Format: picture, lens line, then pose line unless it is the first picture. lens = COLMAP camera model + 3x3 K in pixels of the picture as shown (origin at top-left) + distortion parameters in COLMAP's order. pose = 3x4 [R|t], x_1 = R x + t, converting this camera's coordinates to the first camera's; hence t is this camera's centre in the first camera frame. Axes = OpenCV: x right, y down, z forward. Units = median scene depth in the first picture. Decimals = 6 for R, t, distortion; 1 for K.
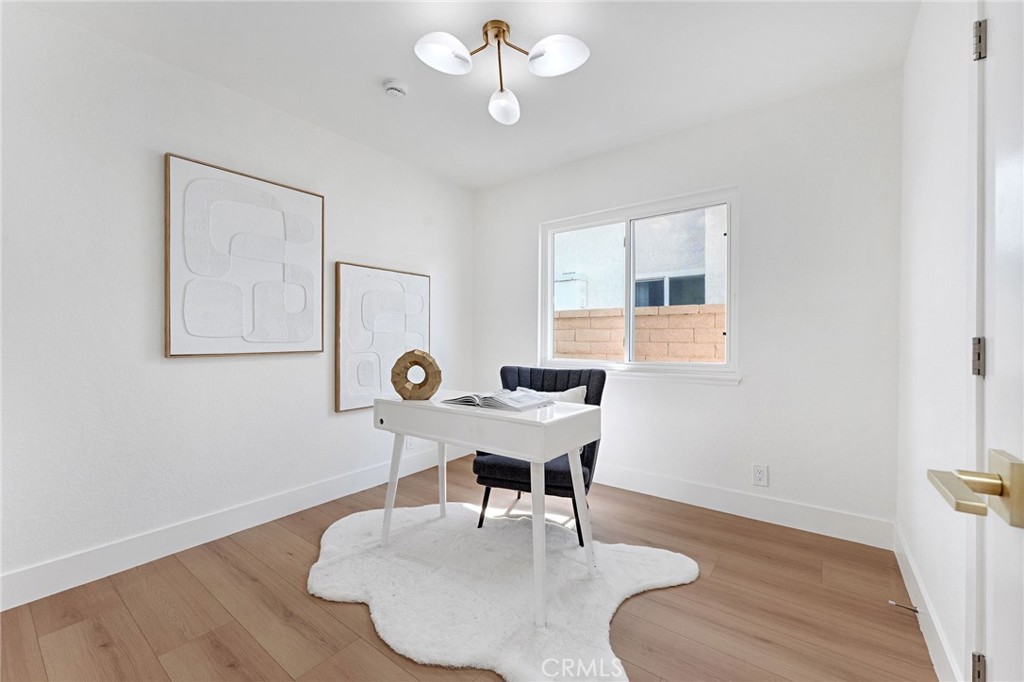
lens RADIAL K [[412.6, 0, 511.0], [0, 412.6, 340.7], [0, 0, 1]] dist [0.000237, -0.000460]
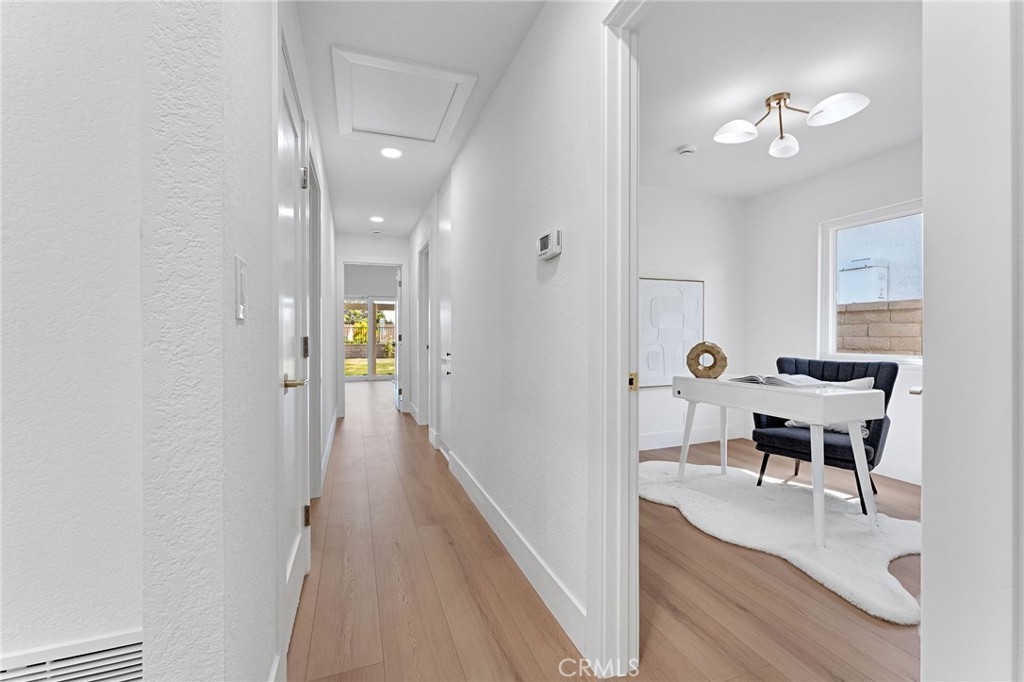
lens RADIAL K [[412.6, 0, 507.6], [0, 412.6, 337.0], [0, 0, 1]] dist [0.000237, -0.000460]
pose [[0.837252, -0.000057, -0.546818, -0.030751], [-0.000245, 1.000000, -0.000479, 0.006759], [0.546818, 0.000535, 0.837252, -0.468189]]
